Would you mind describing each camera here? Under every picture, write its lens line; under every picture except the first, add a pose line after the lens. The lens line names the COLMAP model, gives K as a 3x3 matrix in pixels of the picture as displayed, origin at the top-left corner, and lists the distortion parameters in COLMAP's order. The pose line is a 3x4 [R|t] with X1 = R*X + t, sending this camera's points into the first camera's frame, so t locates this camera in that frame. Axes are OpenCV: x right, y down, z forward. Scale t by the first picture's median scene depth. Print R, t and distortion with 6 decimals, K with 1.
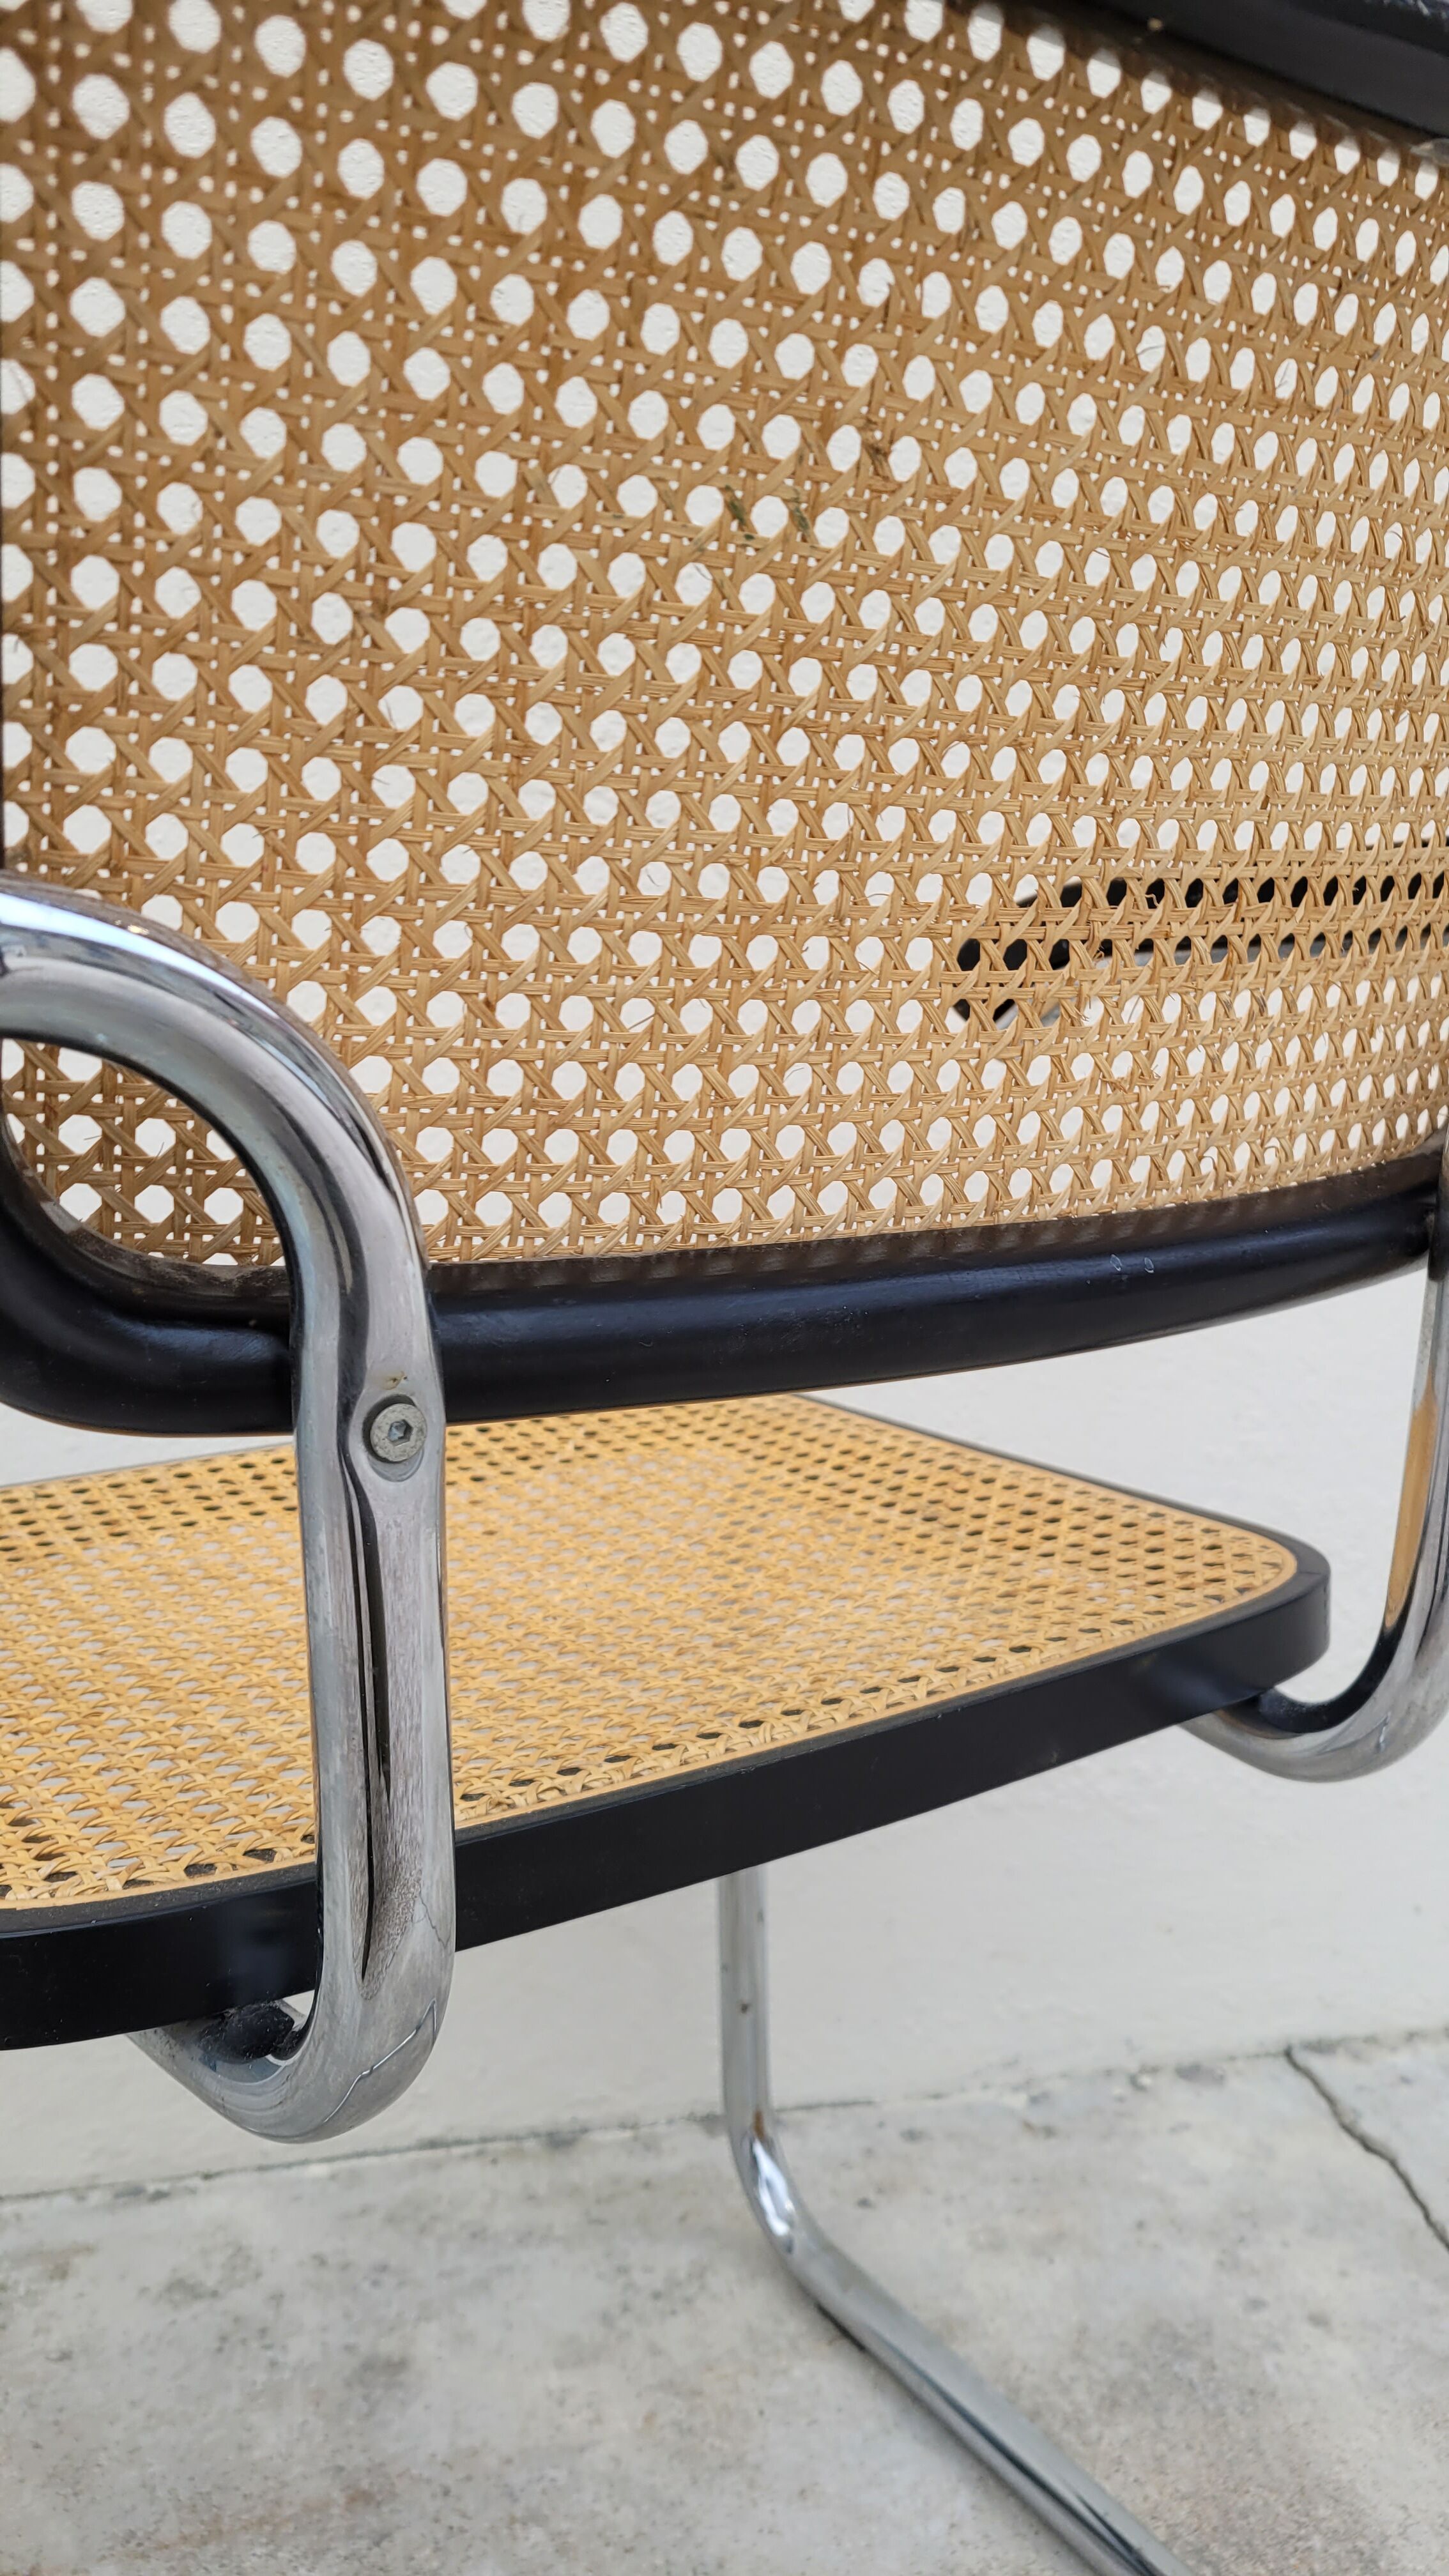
lens RADIAL K [[1945.8, 0, 756.0], [0, 1945.8, 1321.3], [0, 0, 1]] dist [0.057515, -0.047003]
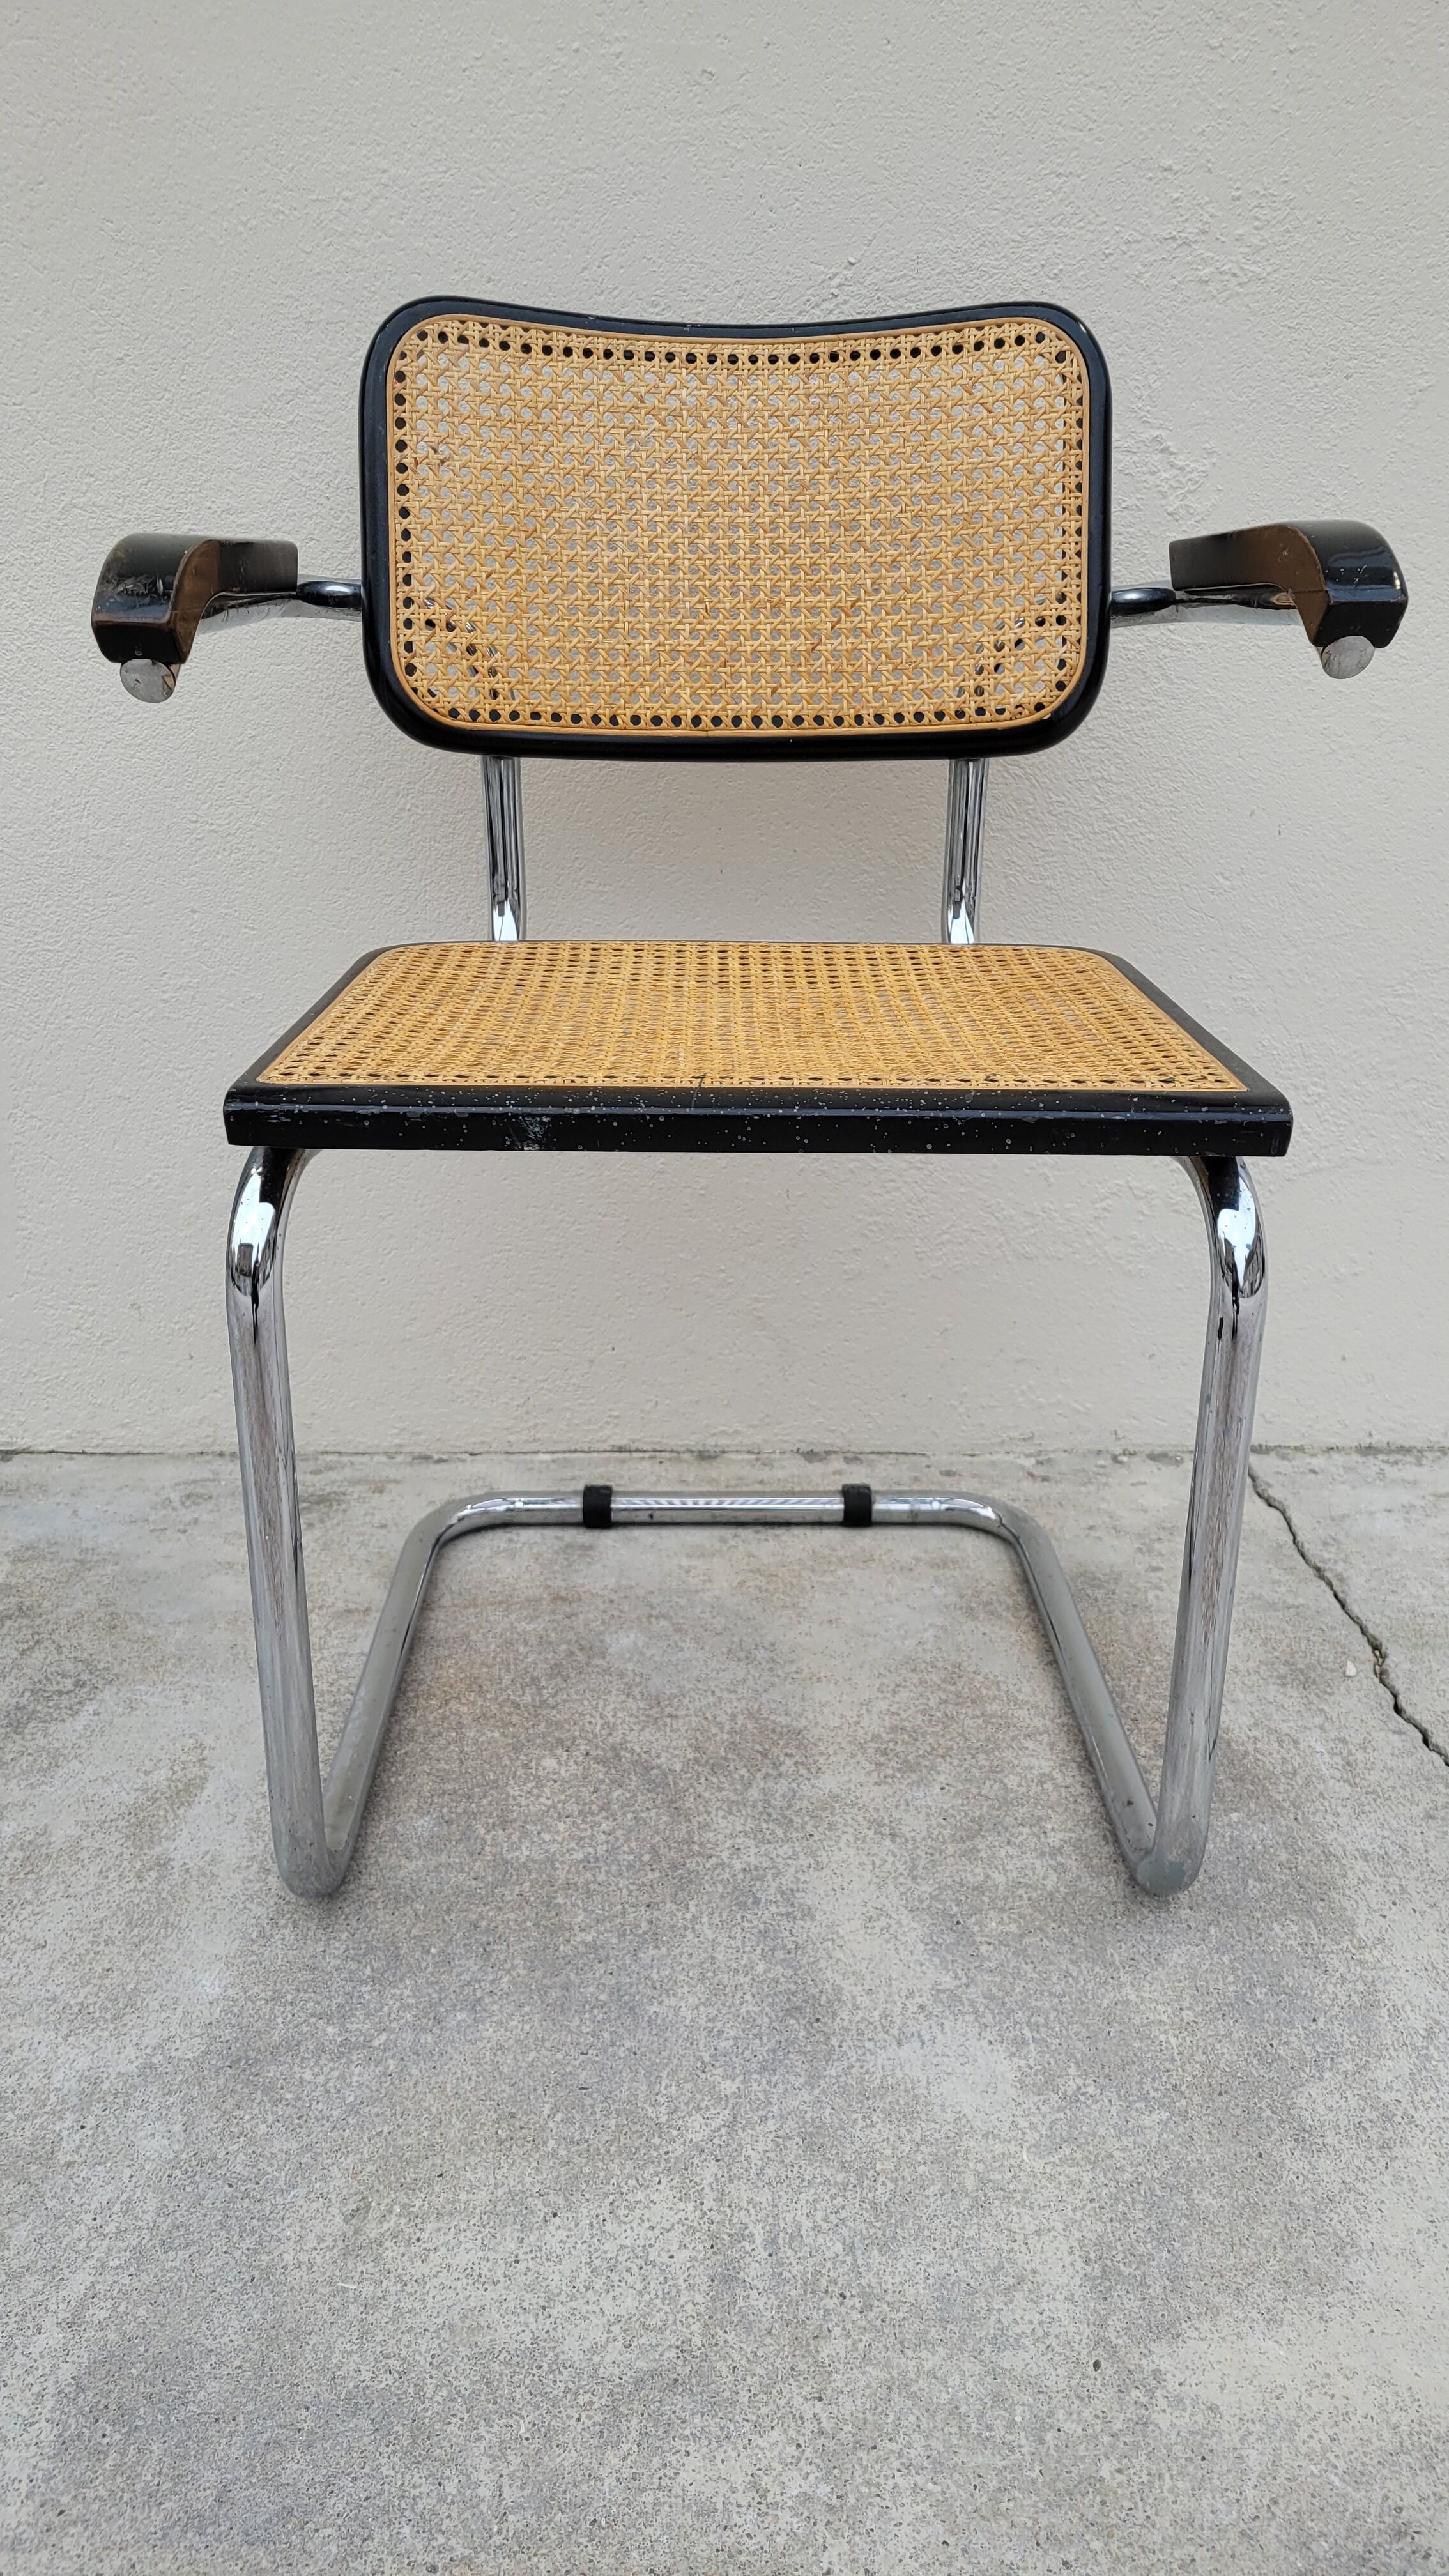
lens RADIAL K [[1945.8, 0, 743.3], [0, 1945.8, 1311.3], [0, 0, 1]] dist [0.057515, -0.047003]
pose [[0.988523, 0.072997, -0.132261, 0.118459], [-0.049625, 0.983830, 0.172092, 0.064151], [0.142685, -0.163554, 0.976162, -0.418093]]
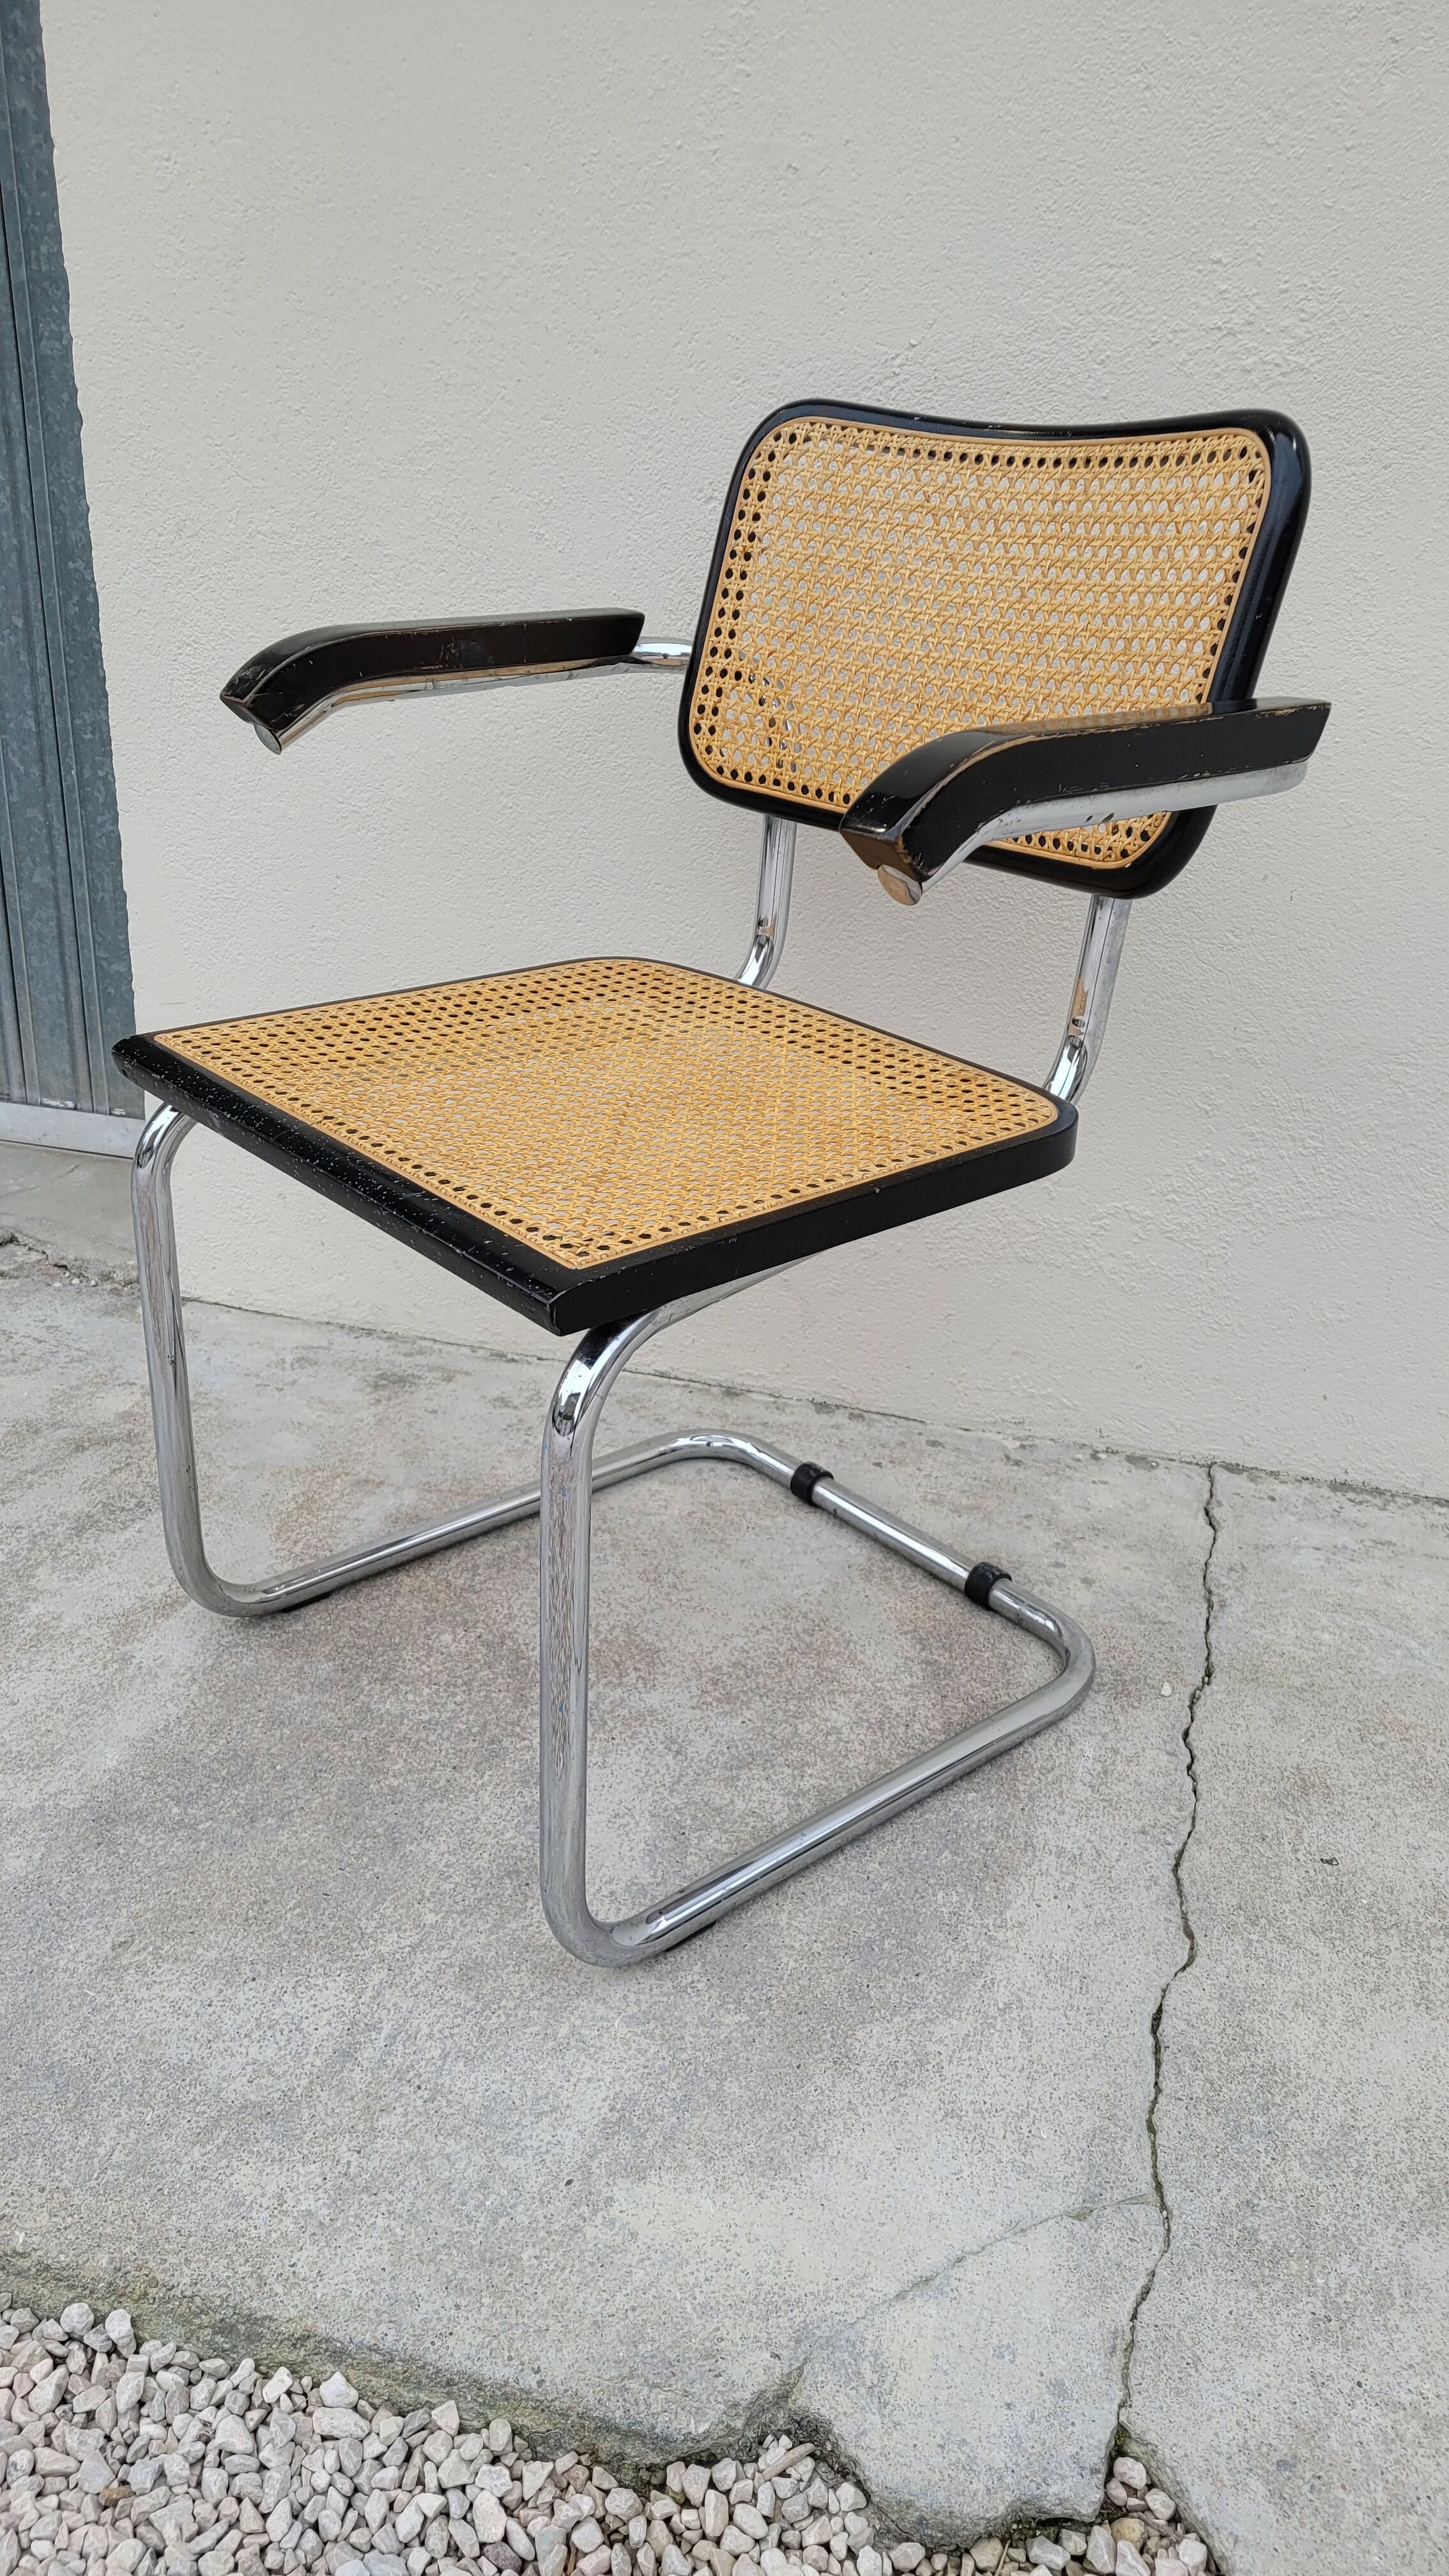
lens RADIAL K [[1945.8, 0, 729.5], [0, 1945.8, 1319.3], [0, 0, 1]] dist [0.057515, -0.047003]
pose [[0.903799, 0.227755, -0.362320, 0.509109], [-0.127574, 0.951517, 0.279894, -0.106444], [0.408501, -0.206745, 0.889035, -0.474141]]
